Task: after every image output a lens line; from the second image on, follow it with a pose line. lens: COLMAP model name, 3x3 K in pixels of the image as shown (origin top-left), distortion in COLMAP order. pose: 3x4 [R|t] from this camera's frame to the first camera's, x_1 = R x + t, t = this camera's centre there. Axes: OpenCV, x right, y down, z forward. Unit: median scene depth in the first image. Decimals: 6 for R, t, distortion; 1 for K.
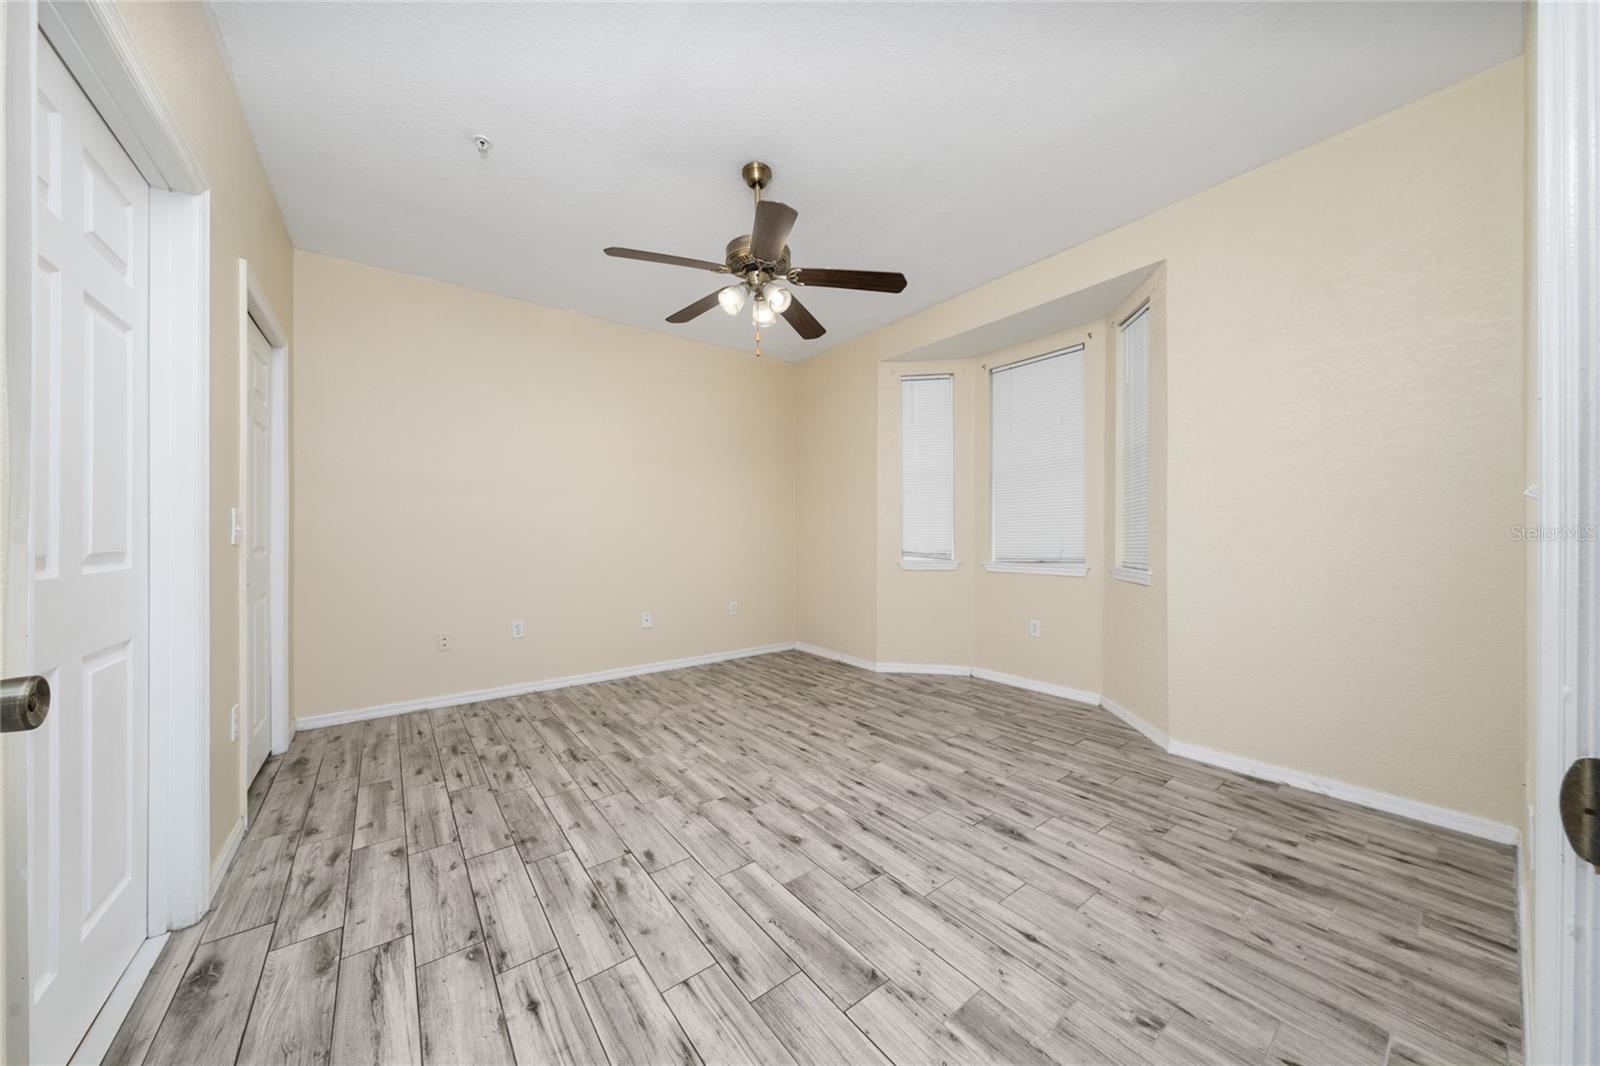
lens RADIAL K [[546.1, 0, 802.4], [0, 546.1, 539.1], [0, 0, 1]] dist [-0.002052, -0.000145]
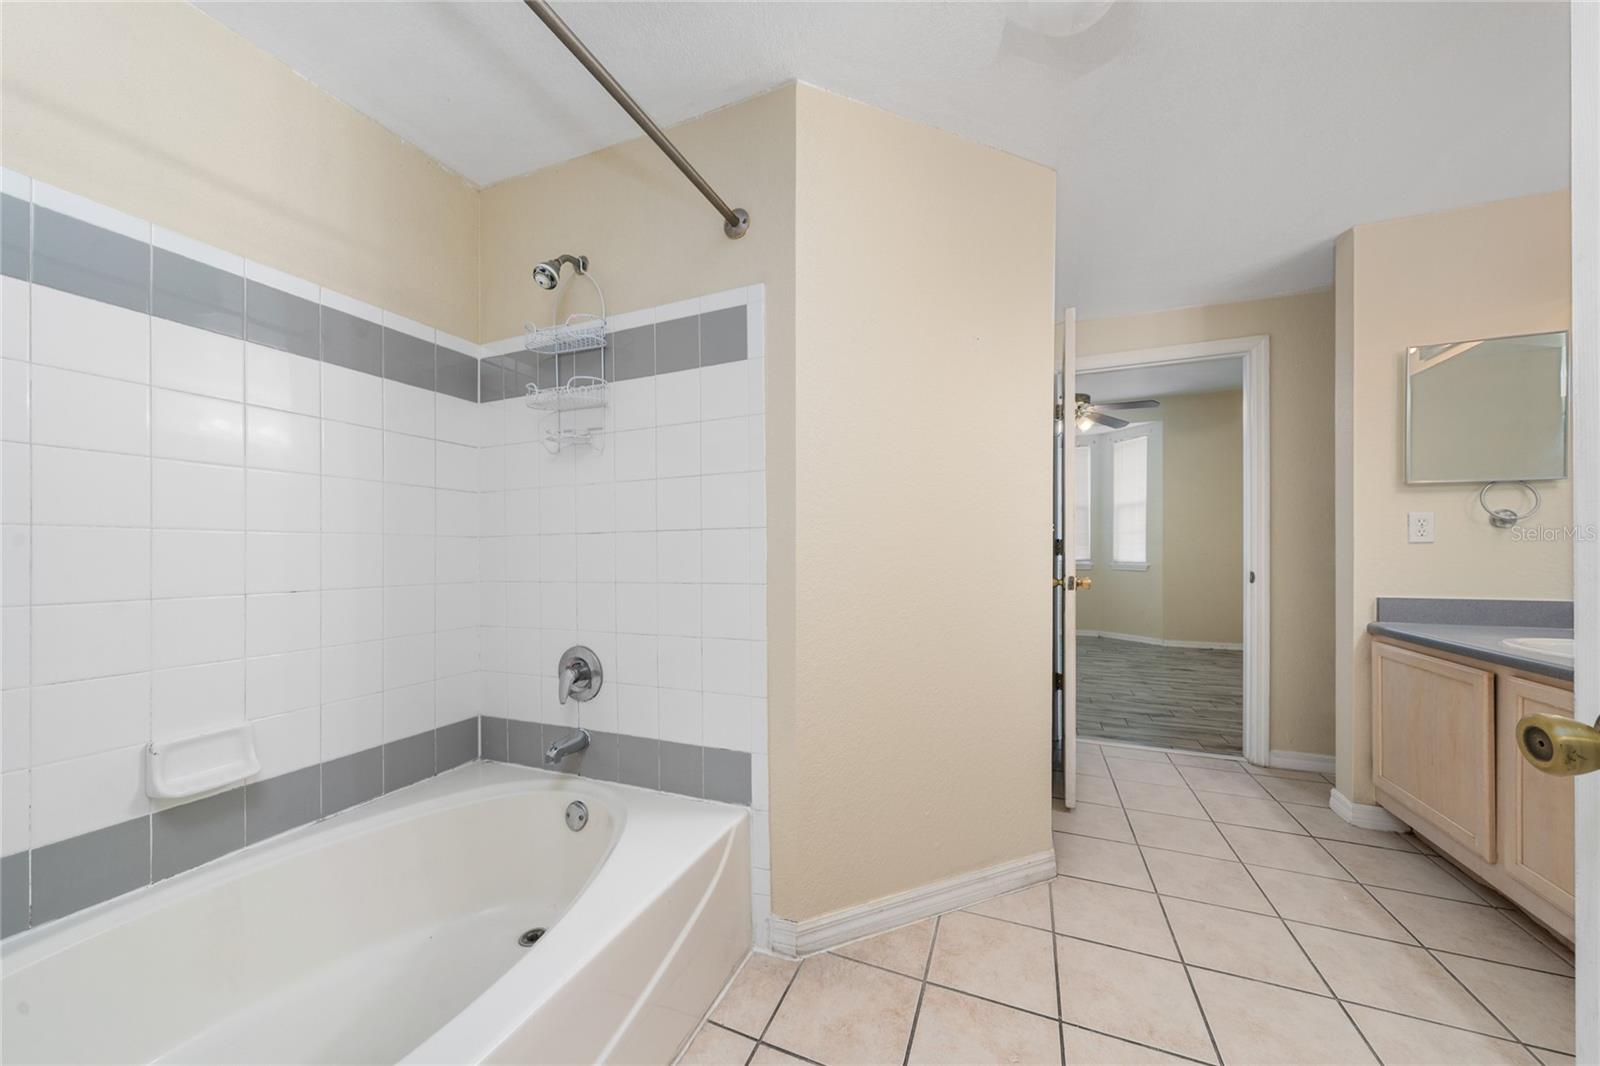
lens RADIAL K [[544.3, 0, 795.0], [0, 544.3, 552.2], [0, 0, 1]] dist [-0.001860, 0.000181]
pose [[0.871638, -0.005852, 0.490116, -2.065492], [0.006591, 0.999978, 0.000217, -0.001545], [-0.490106, 0.003041, 0.871657, -0.233337]]
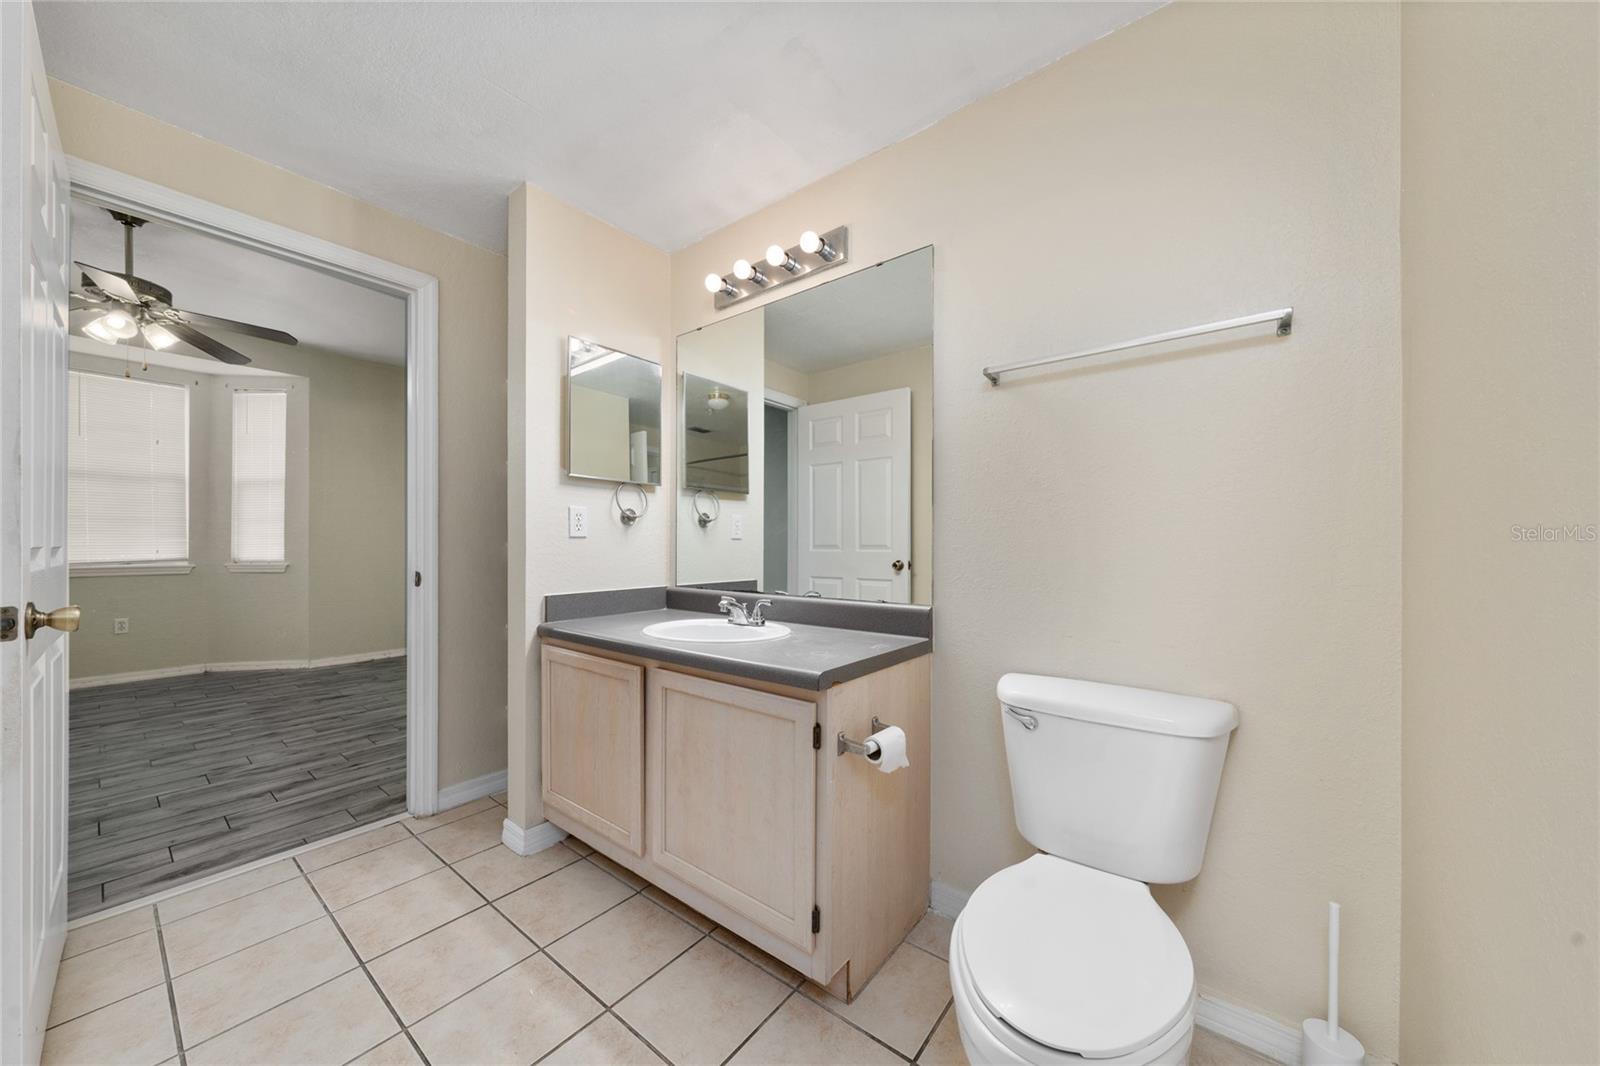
lens RADIAL K [[546.1, 0, 802.4], [0, 546.1, 539.1], [0, 0, 1]] dist [-0.002052, -0.000145]
pose [[-0.254232, 0.004693, 0.967132, -1.678126], [0.005636, 0.999978, -0.003371, -0.001943], [-0.967127, 0.004593, -0.254253, -0.084657]]
